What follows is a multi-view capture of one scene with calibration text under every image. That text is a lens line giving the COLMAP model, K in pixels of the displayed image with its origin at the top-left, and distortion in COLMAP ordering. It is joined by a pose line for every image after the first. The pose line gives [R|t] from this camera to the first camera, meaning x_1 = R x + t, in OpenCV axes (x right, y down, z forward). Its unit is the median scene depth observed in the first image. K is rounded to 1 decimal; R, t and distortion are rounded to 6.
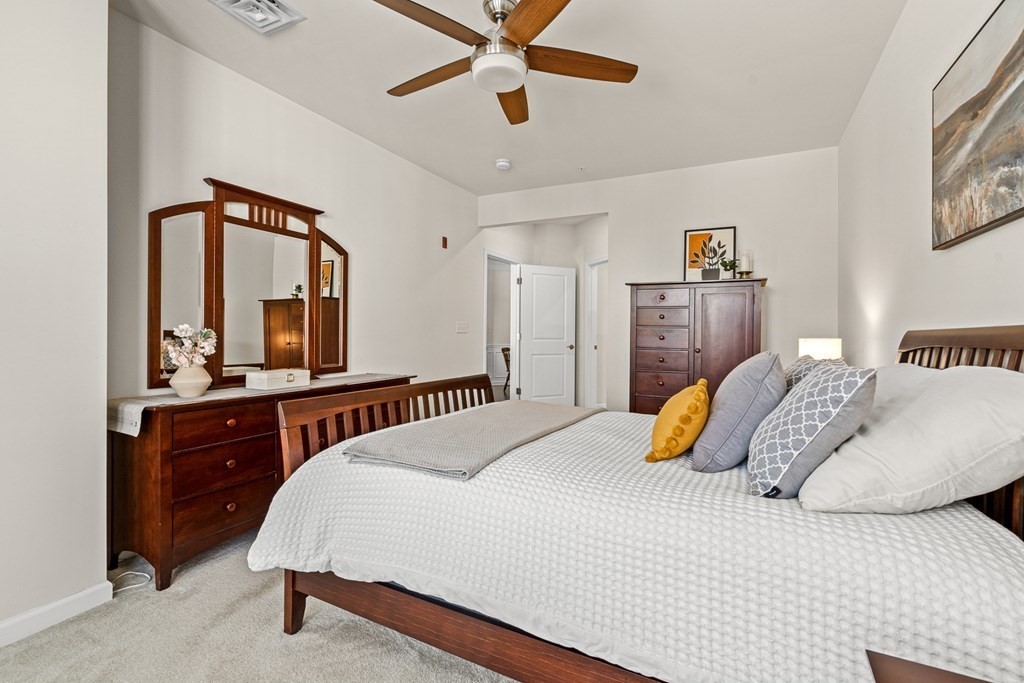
lens RADIAL K [[473.8, 0, 506.4], [0, 473.8, 334.4], [0, 0, 1]] dist [-0.004070, 0.001878]
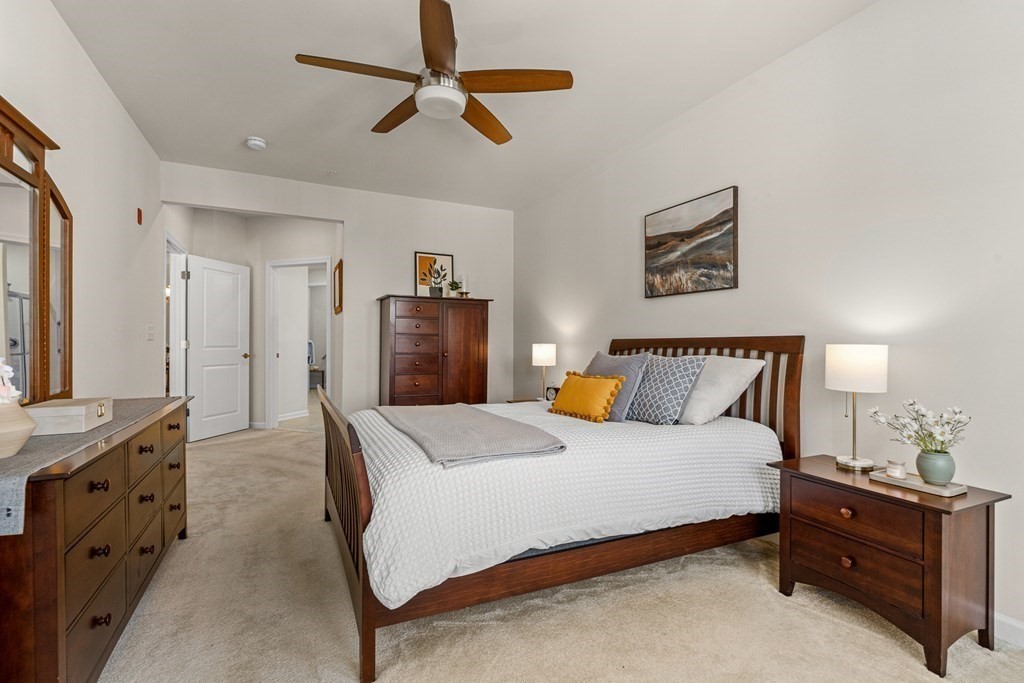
lens RADIAL K [[473.8, 0, 520.8], [0, 473.8, 342.9], [0, 0, 1]] dist [-0.004070, 0.001878]
pose [[0.595295, -0.005286, 0.803490, -0.527998], [0.001334, 0.999983, 0.005591, -0.002542], [-0.803506, -0.002257, 0.595292, 0.133381]]
